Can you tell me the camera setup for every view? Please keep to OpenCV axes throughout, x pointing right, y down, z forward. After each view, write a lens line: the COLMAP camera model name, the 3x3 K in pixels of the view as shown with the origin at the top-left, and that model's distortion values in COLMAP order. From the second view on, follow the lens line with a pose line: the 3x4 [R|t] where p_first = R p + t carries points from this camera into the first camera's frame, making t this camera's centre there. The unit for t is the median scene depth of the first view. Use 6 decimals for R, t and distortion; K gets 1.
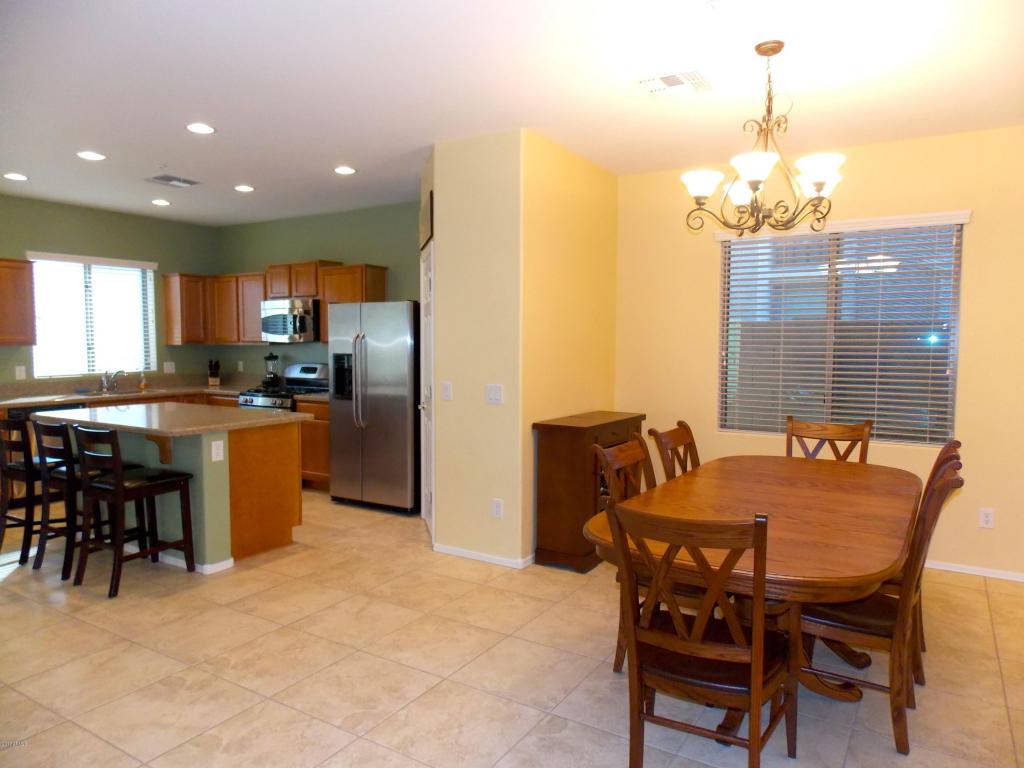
lens RADIAL K [[684.4, 0, 512.0], [0, 684.4, 384.0], [0, 0, 1]] dist [0.002617, -0.003269]
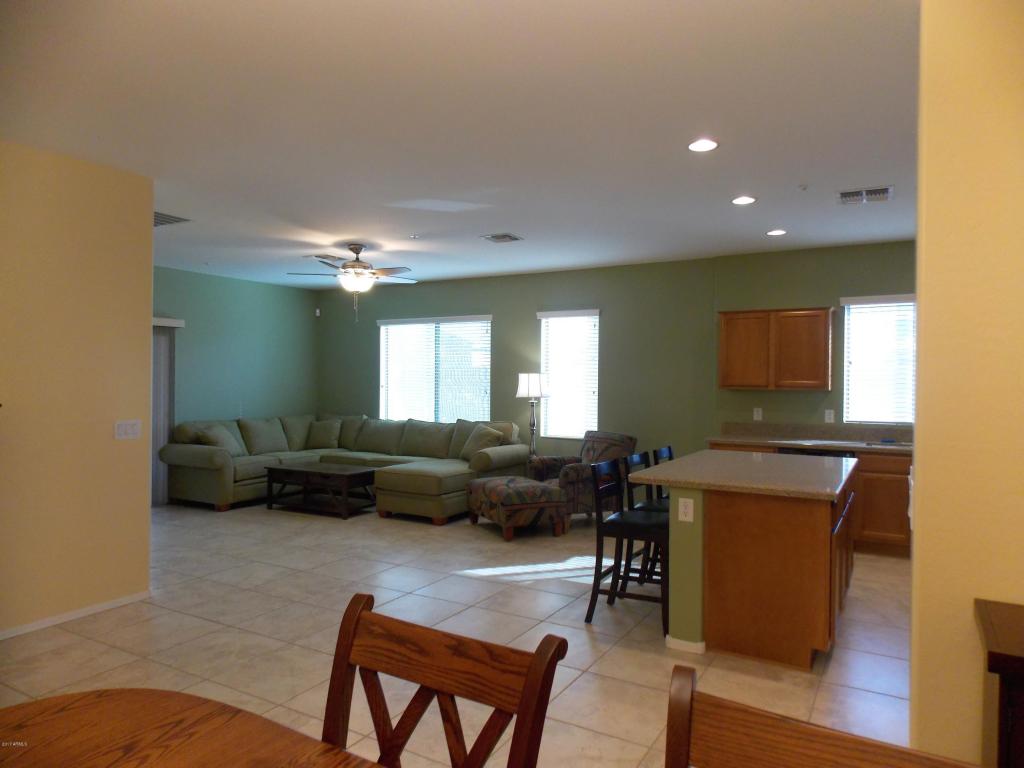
lens RADIAL K [[677.4, 0, 514.5], [0, 677.4, 383.7], [0, 0, 1]] dist [0.005690, 0.000023]
pose [[0.030953, 0.007028, -0.999496, 0.281661], [-0.077298, 0.996997, 0.004616, -0.032784], [0.996527, 0.077116, 0.031404, 0.485182]]
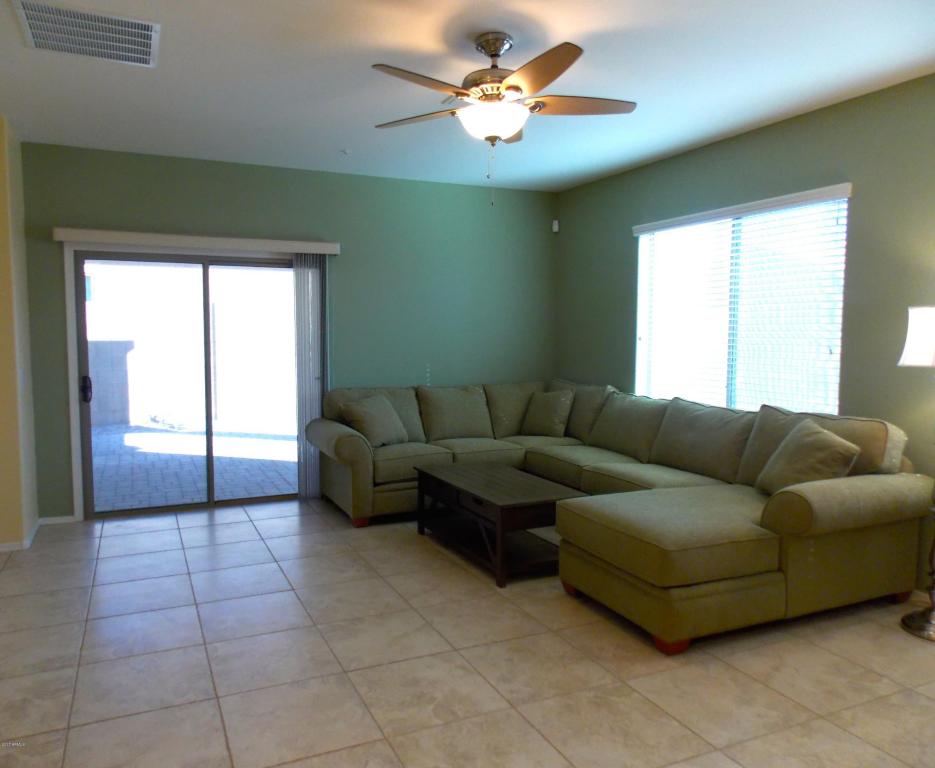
lens RADIAL K [[693.0, 0, 436.4], [0, 693.0, 383.6], [0, 0, 1]] dist [0.001046, -0.000951]
pose [[-0.564714, 0.064394, -0.822771, -0.302407], [-0.058248, 0.991355, 0.117566, -0.030362], [0.823229, 0.114316, -0.556081, 0.532302]]
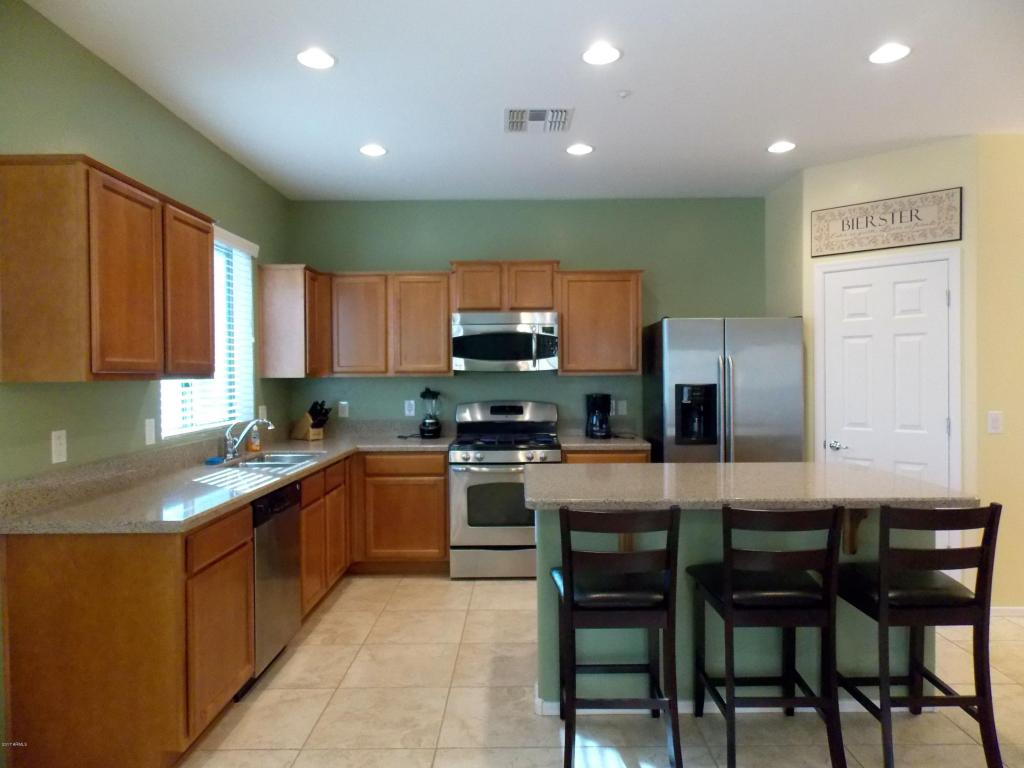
lens RADIAL K [[706.1, 0, 516.0], [0, 706.1, 384.0], [0, 0, 1]] dist [0.009478, 0.002715]
pose [[0.852526, -0.014973, 0.522470, -0.747605], [0.043030, 0.998207, -0.041608, -0.018071], [-0.520910, 0.057954, 0.851642, 0.393816]]
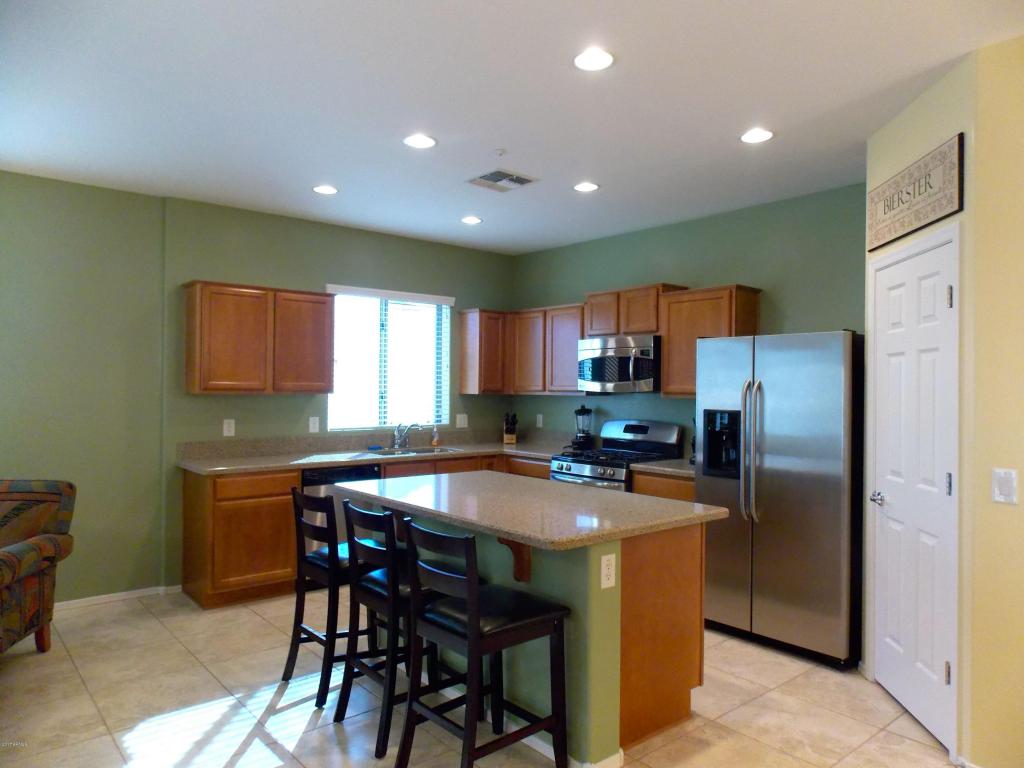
lens RADIAL K [[692.7, 0, 512.0], [0, 692.7, 384.0], [0, 0, 1]] dist [0.003695, -0.000459]
pose [[0.950848, 0.006503, -0.309590, -0.210370], [-0.029213, 0.997204, -0.068776, -0.014675], [0.308277, 0.074439, 0.948380, 0.247170]]
